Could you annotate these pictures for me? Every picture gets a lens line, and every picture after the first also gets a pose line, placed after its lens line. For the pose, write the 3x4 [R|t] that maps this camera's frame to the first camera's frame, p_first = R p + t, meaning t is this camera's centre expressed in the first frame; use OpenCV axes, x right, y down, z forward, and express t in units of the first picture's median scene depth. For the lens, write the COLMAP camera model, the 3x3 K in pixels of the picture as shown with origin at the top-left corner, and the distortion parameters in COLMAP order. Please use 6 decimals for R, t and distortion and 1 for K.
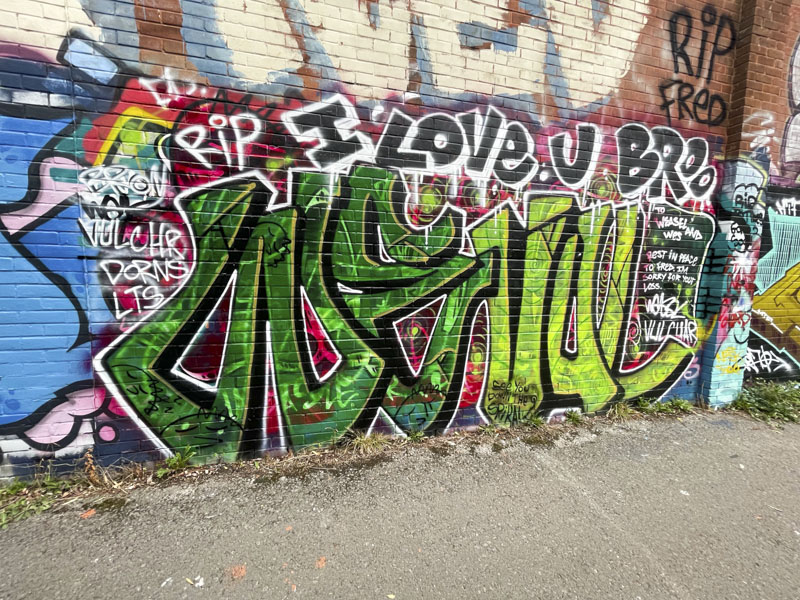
lens RADIAL K [[325.0, 0, 401.1], [0, 325.0, 303.6], [0, 0, 1]] dist [-0.003478, 0.000149]
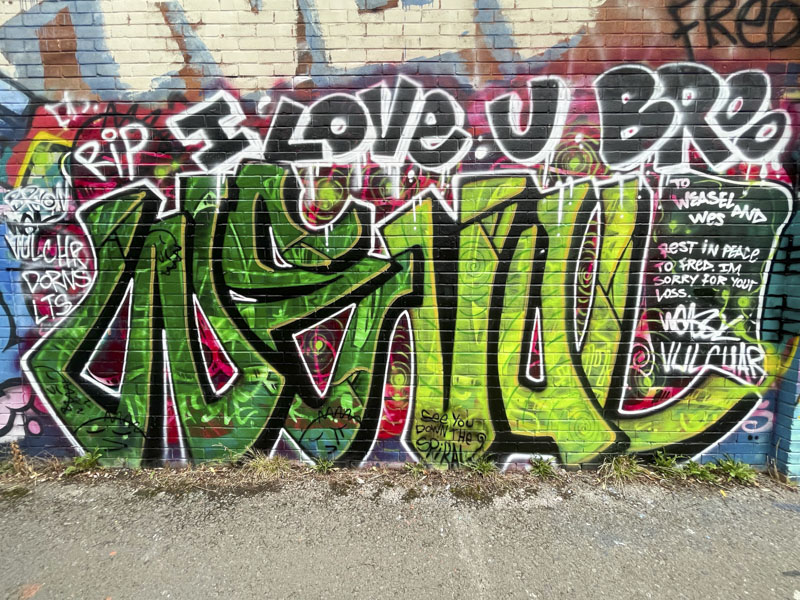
lens RADIAL K [[325.0, 0, 400.2], [0, 325.0, 299.7], [0, 0, 1]] dist [-0.003478, 0.000149]
pose [[0.963425, 0.006835, -0.267890, 0.467247], [-0.012168, 0.999759, -0.018251, -0.023774], [0.267701, 0.020843, 0.963277, 0.205523]]
